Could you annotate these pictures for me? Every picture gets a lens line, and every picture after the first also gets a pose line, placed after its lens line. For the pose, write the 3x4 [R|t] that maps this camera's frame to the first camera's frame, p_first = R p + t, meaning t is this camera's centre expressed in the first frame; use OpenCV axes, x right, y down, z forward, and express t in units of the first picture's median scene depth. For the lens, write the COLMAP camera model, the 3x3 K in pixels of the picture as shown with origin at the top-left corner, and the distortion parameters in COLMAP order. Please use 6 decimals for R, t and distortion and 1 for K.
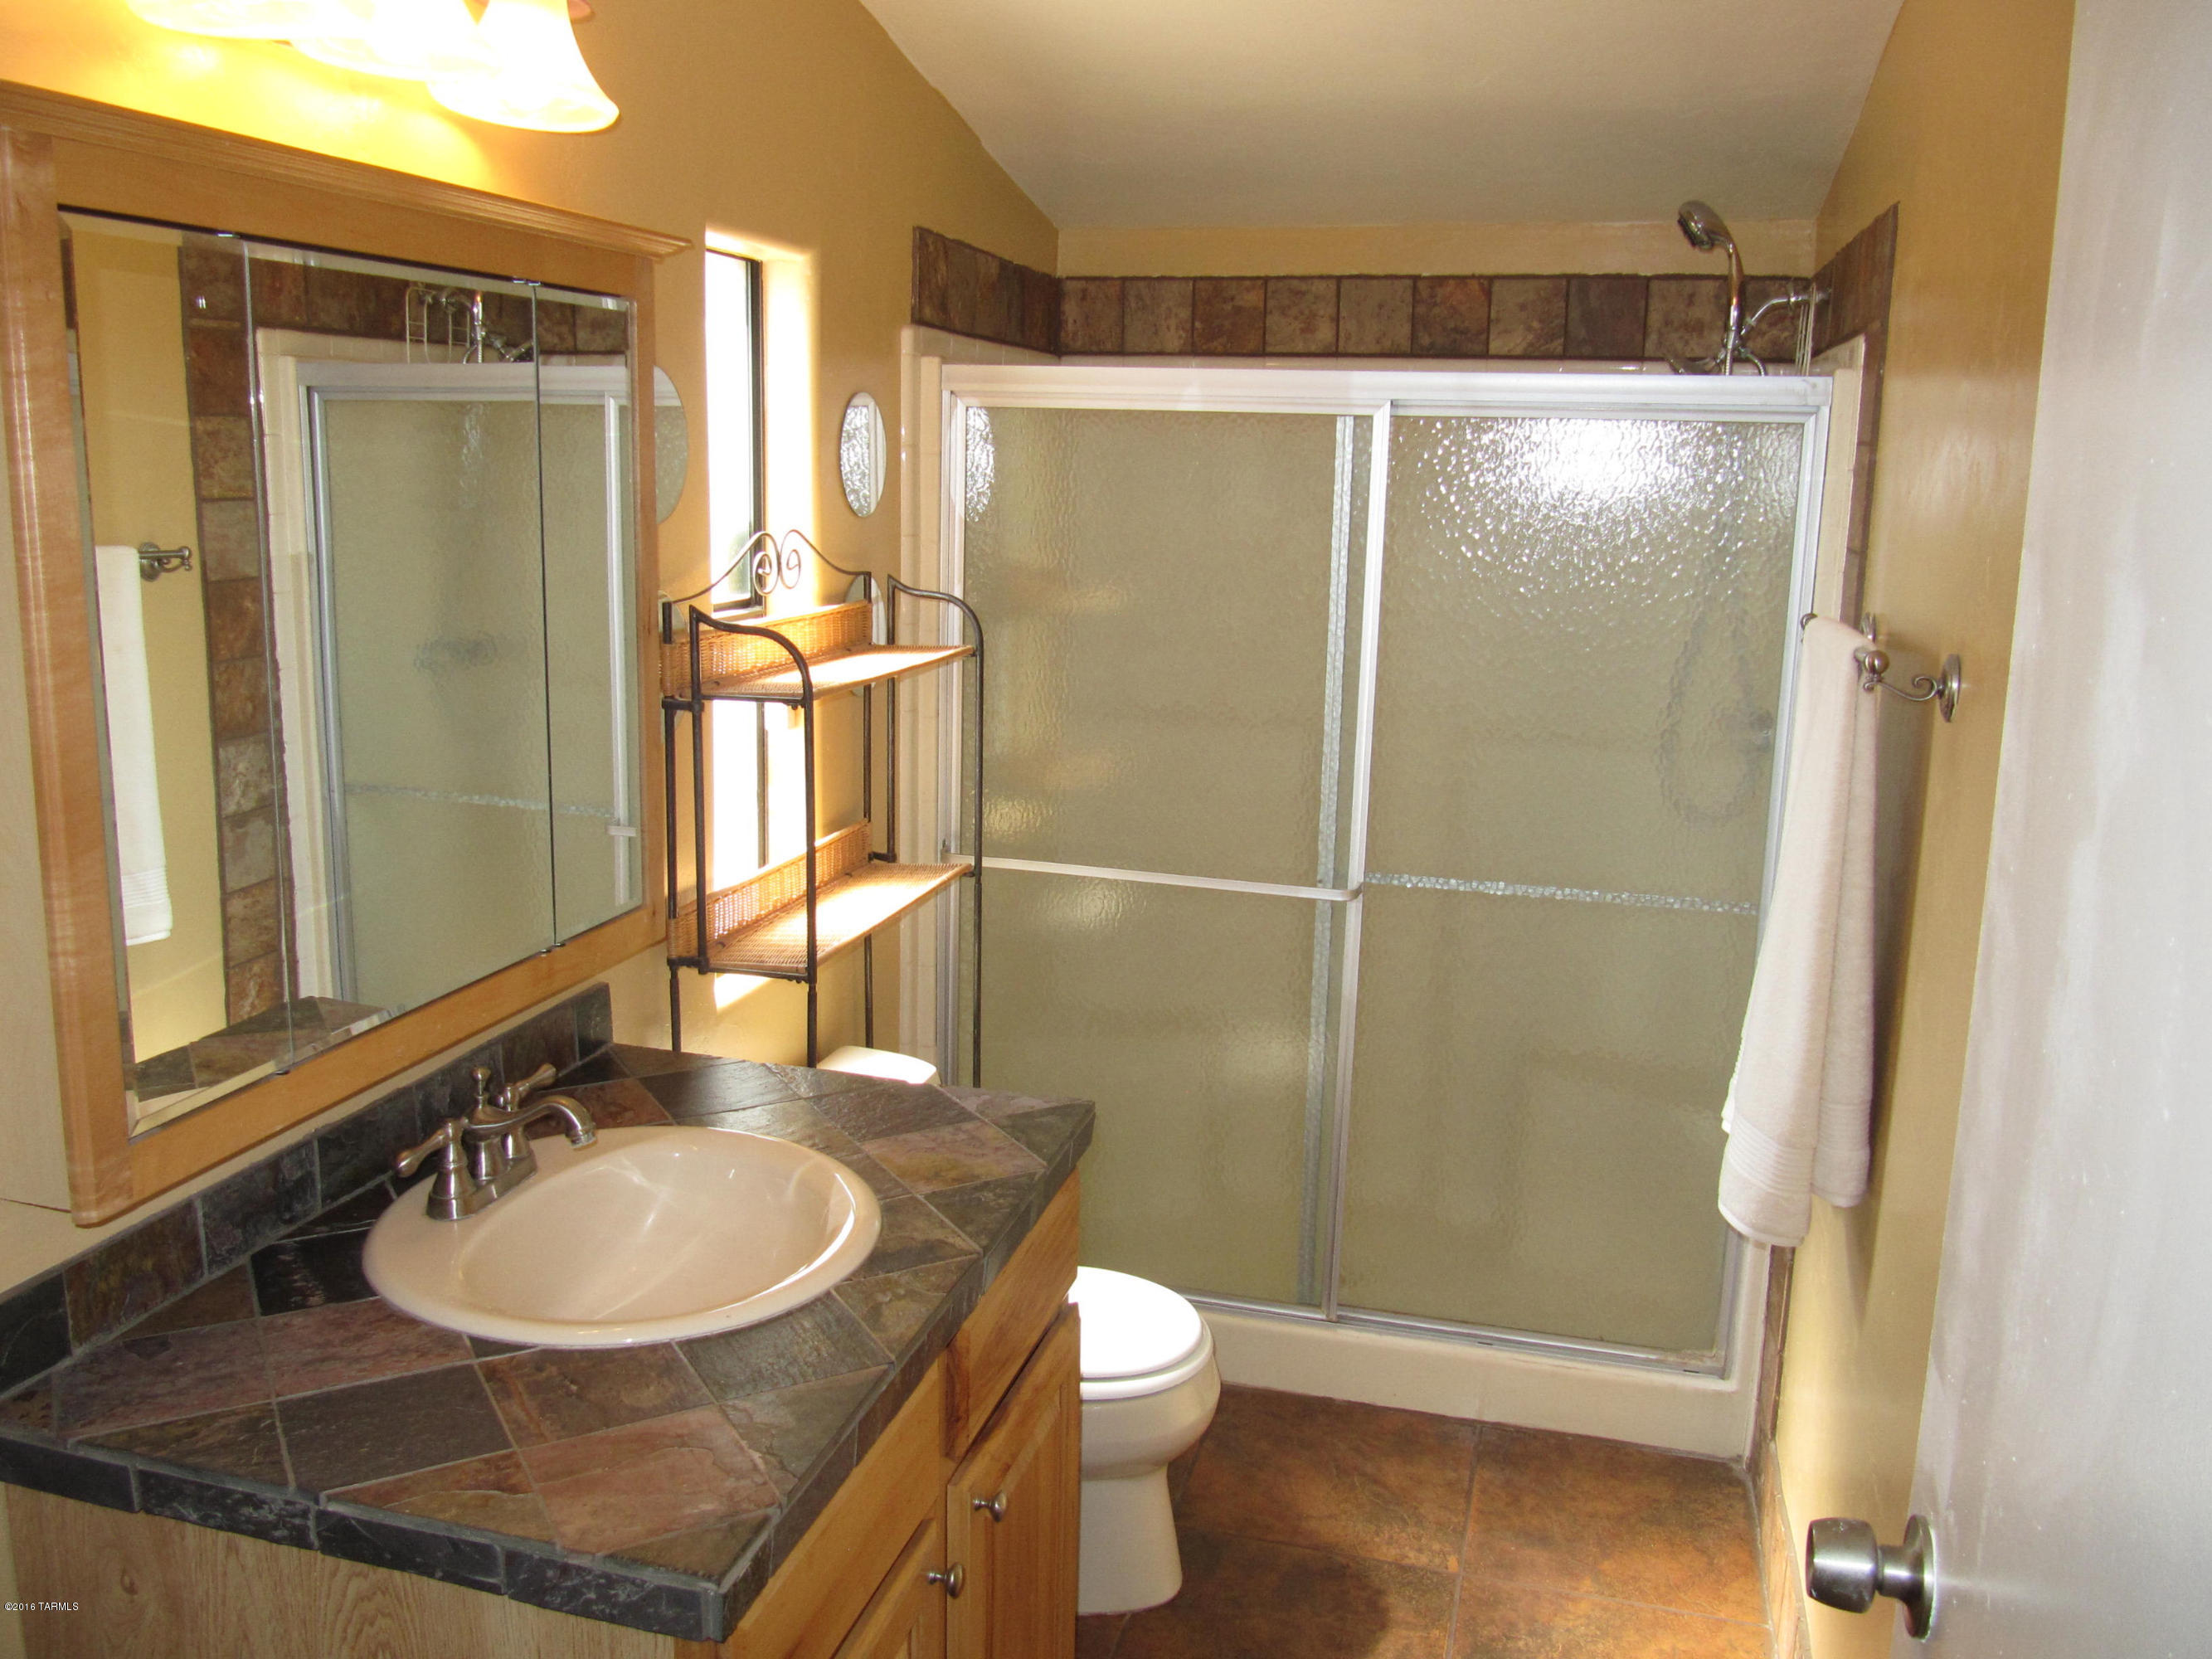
lens RADIAL K [[1856.4, 0, 1106.0], [0, 1856.4, 829.5], [0, 0, 1]] dist [-0.054667, 0.000407]
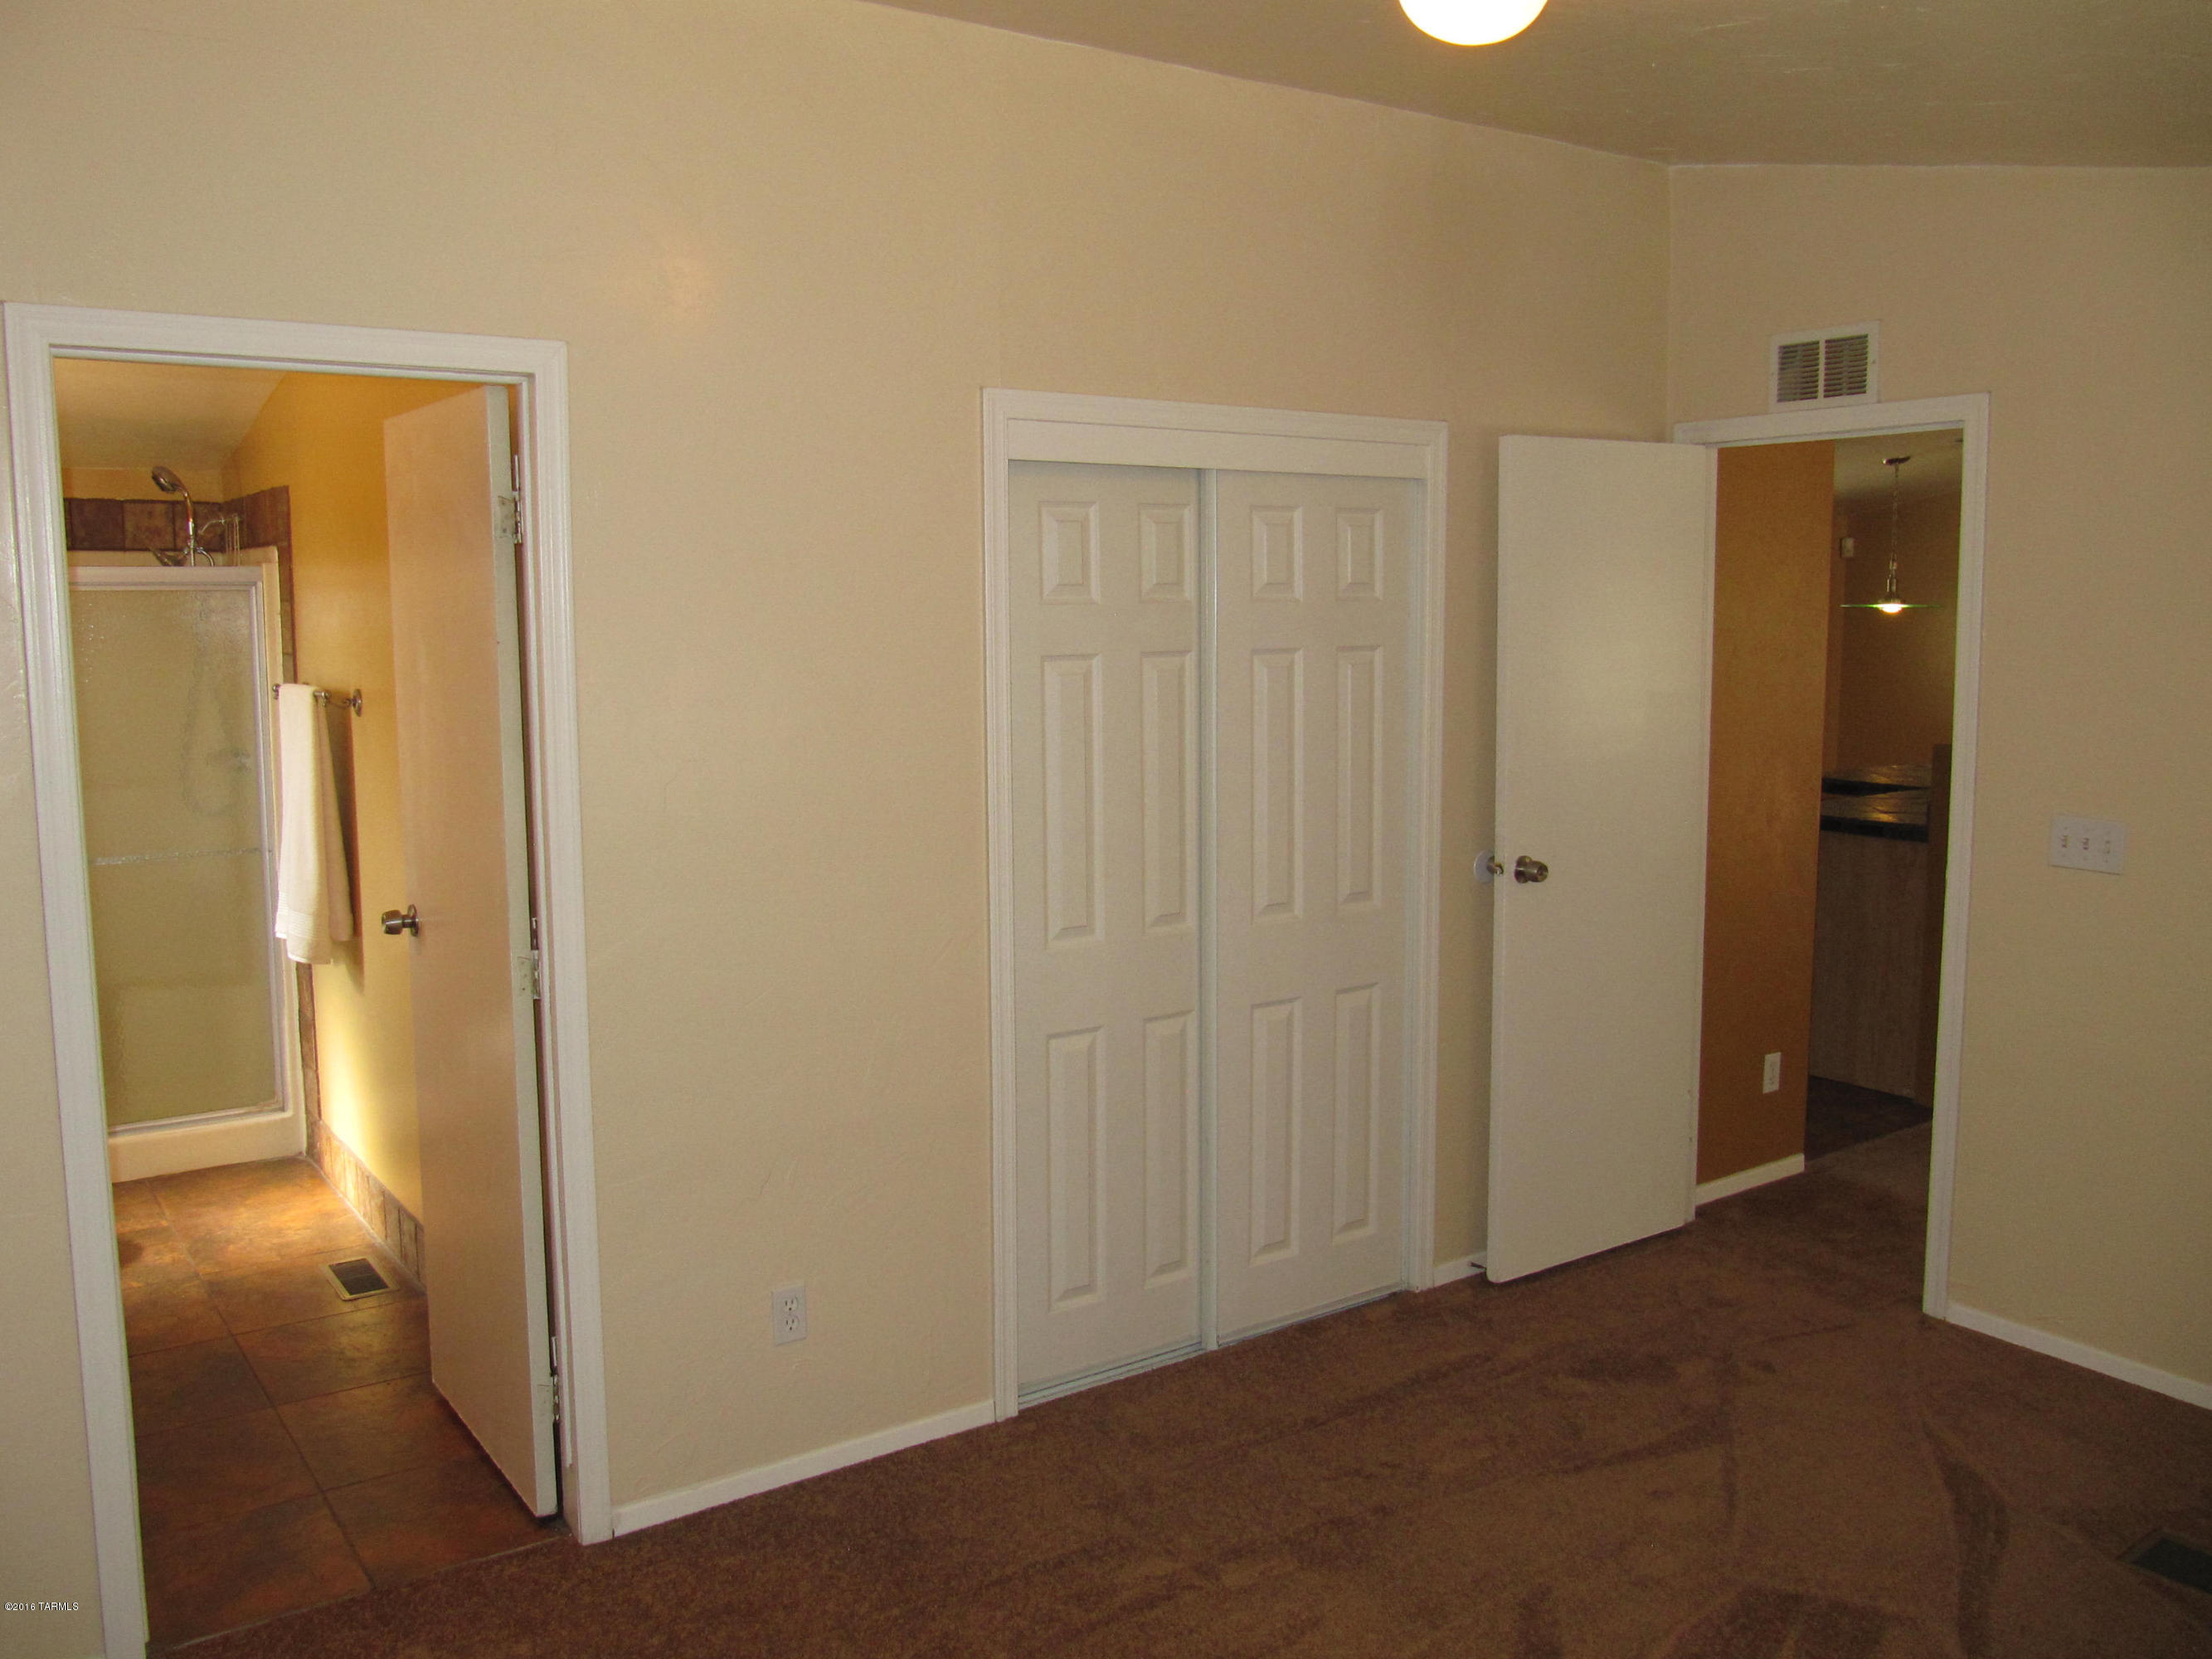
lens RADIAL K [[1856.4, 0, 1106.0], [0, 1856.4, 829.5], [0, 0, 1]] dist [-0.054667, 0.000407]
pose [[0.645946, -0.117203, 0.754332, -0.476176], [0.164559, 0.986290, 0.012329, 0.139061], [-0.745435, 0.116168, 0.656377, -0.830498]]
